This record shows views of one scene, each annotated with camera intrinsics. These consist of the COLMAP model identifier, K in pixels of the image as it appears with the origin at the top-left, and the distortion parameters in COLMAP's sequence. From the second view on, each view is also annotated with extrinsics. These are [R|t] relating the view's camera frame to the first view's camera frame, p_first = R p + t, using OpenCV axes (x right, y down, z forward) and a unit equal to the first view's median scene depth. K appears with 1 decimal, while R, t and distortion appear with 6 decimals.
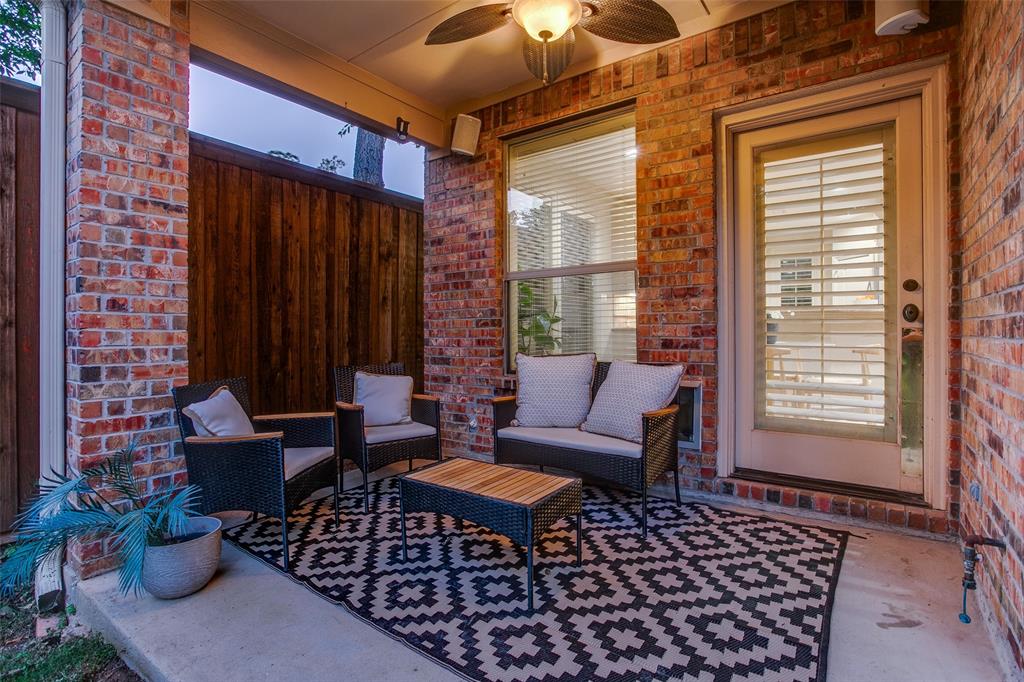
lens RADIAL K [[525.9, 0, 516.2], [0, 525.9, 339.2], [0, 0, 1]] dist [-0.075313, 0.029657]
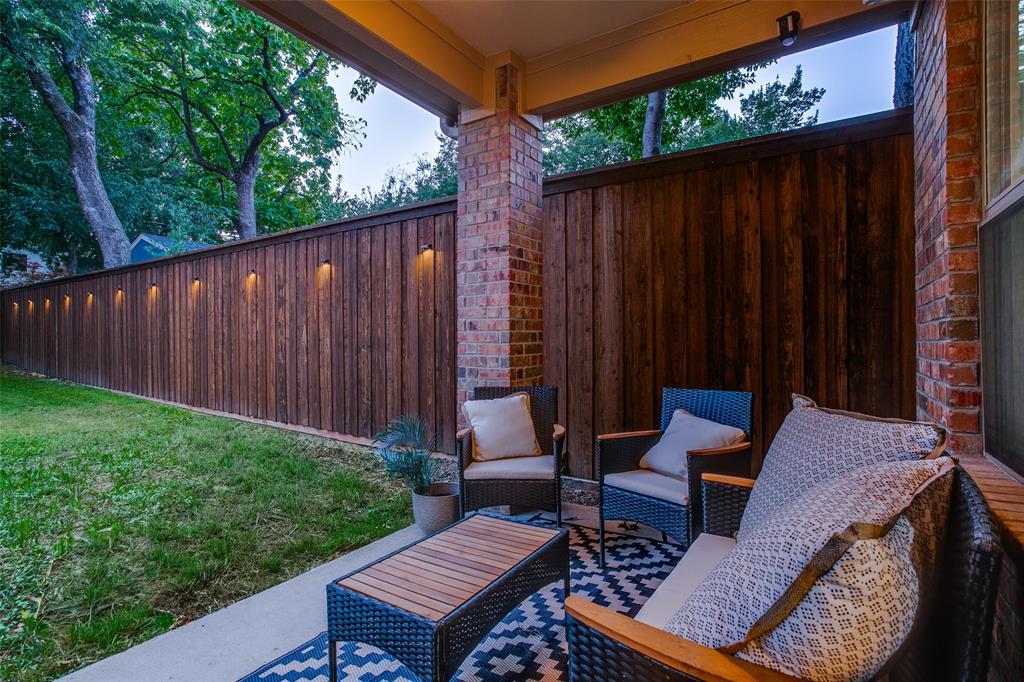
lens RADIAL K [[505.5, 0, 509.9], [0, 505.5, 339.1], [0, 0, 1]] dist [-0.071448, 0.037380]
pose [[-0.007611, 0.000723, -0.999971, 0.375844], [-0.010613, 0.999943, 0.000804, -0.018668], [0.999915, 0.010619, -0.007603, 0.641549]]
